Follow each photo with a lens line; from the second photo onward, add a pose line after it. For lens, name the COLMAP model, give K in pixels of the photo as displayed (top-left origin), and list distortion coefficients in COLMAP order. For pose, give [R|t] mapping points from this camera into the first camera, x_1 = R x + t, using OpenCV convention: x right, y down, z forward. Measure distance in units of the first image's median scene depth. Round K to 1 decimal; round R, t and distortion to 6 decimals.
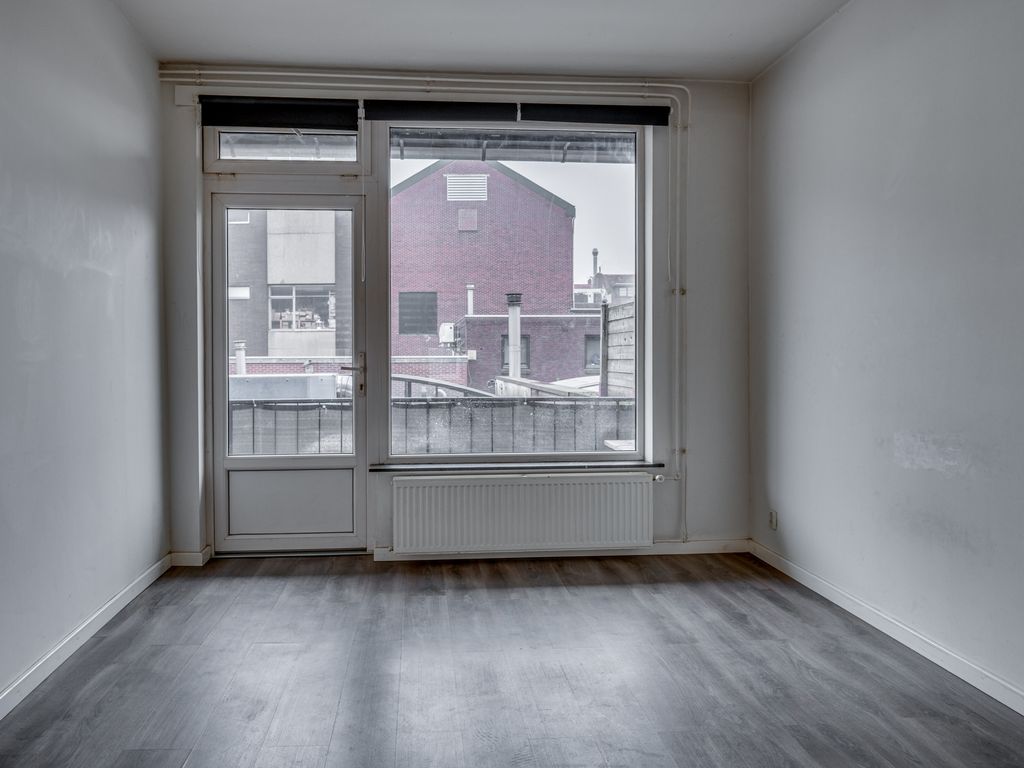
lens RADIAL K [[838.1, 0, 509.3], [0, 838.1, 381.7], [0, 0, 1]] dist [-0.054786, -0.000854]
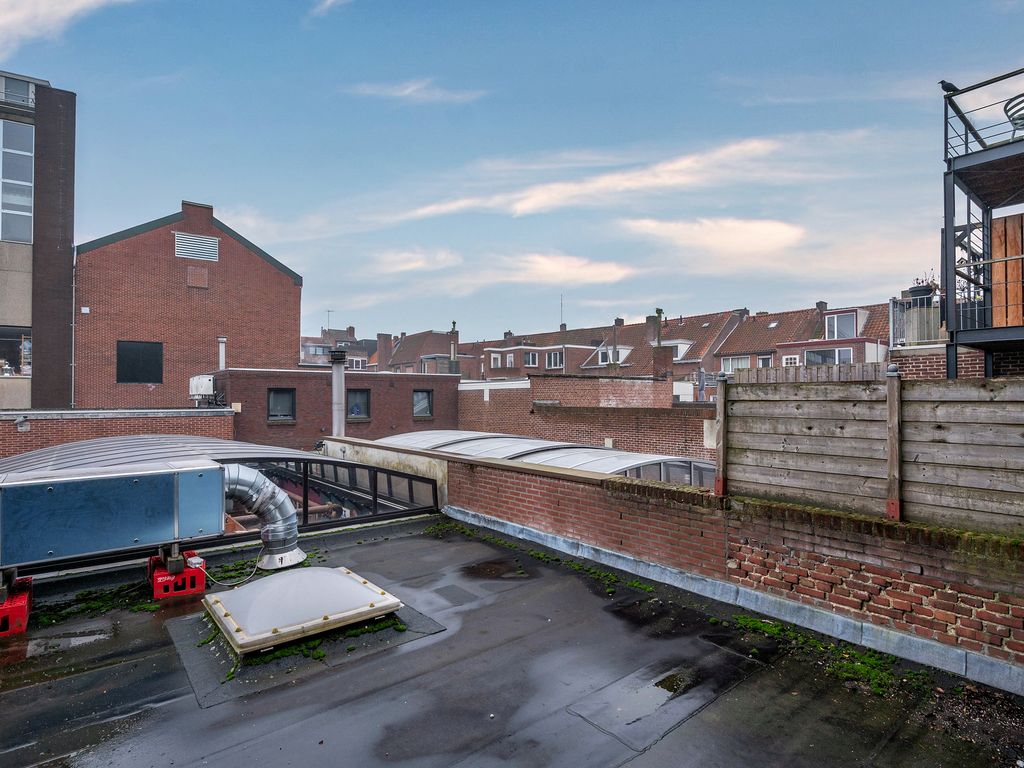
lens RADIAL K [[538.7, 0, 516.0], [0, 538.7, 392.4], [0, 0, 1]] dist [-0.002236, -0.000353]
pose [[0.825211, 0.006560, 0.564787, -0.100785], [0.012990, 0.999448, -0.030589, -0.019493], [-0.564676, 0.032579, 0.824670, 0.204921]]
